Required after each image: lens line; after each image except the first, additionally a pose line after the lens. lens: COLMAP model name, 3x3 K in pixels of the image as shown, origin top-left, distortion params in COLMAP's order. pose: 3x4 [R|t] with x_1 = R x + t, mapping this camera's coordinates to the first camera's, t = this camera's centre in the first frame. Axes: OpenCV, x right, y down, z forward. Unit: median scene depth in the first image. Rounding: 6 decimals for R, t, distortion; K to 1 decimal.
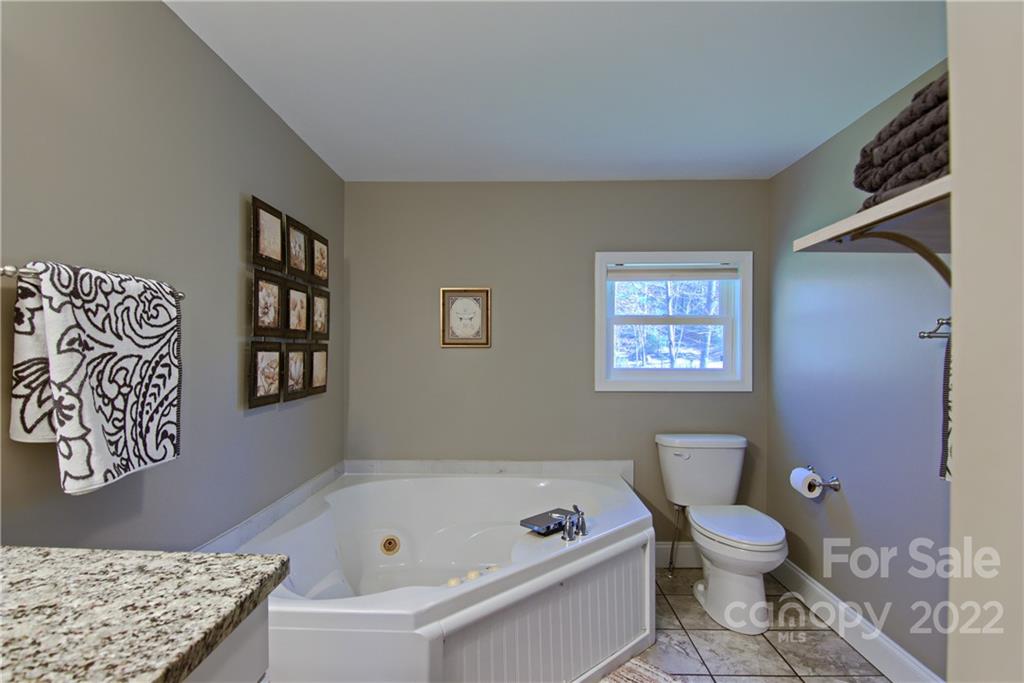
lens RADIAL K [[519.5, 0, 504.6], [0, 519.5, 351.3], [0, 0, 1]] dist [-0.000868, -0.014883]
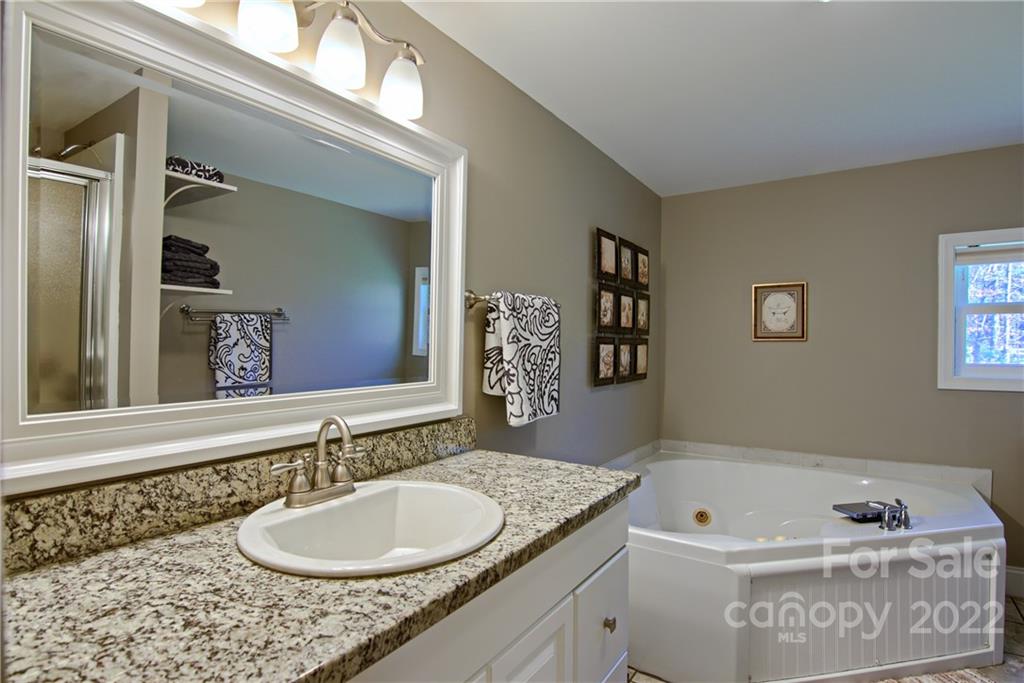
lens RADIAL K [[519.5, 0, 504.6], [0, 519.5, 351.3], [0, 0, 1]] dist [-0.000868, -0.014883]
pose [[0.840787, 0.005310, -0.541339, 0.060333], [-0.000895, 0.999964, 0.008419, 0.011736], [0.541365, -0.006595, 0.840762, -0.390701]]
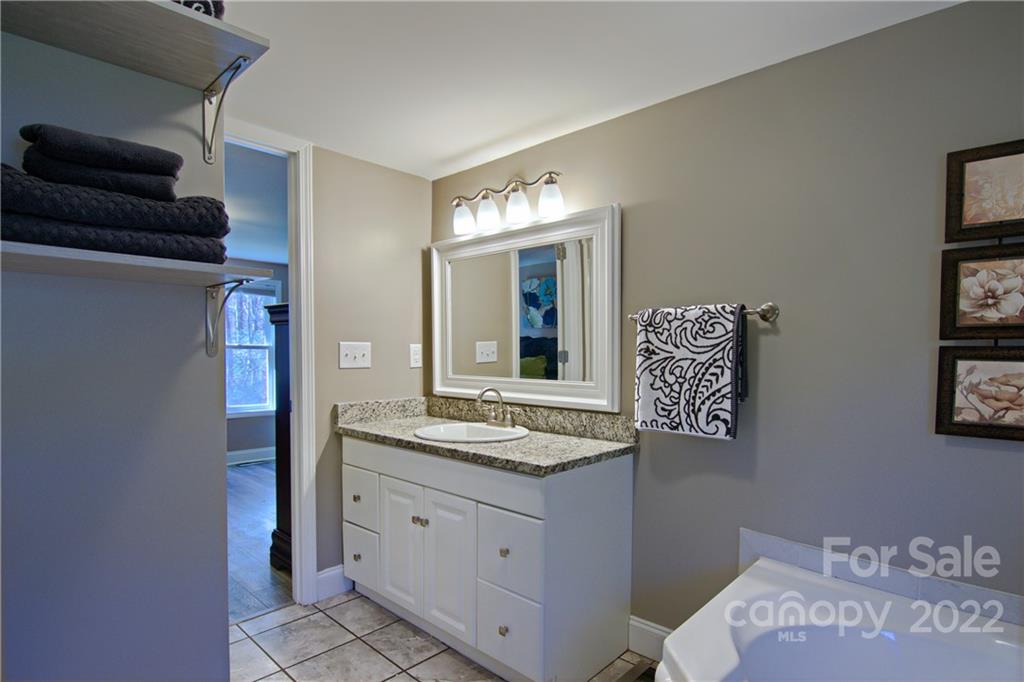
lens RADIAL K [[519.5, 0, 504.6], [0, 519.5, 350.8], [0, 0, 1]] dist [-0.000868, -0.014883]
pose [[-0.659597, -0.001577, -0.751618, 0.784361], [-0.006612, 0.999971, 0.003705, -0.016840], [0.751590, 0.007413, -0.659589, 1.565360]]
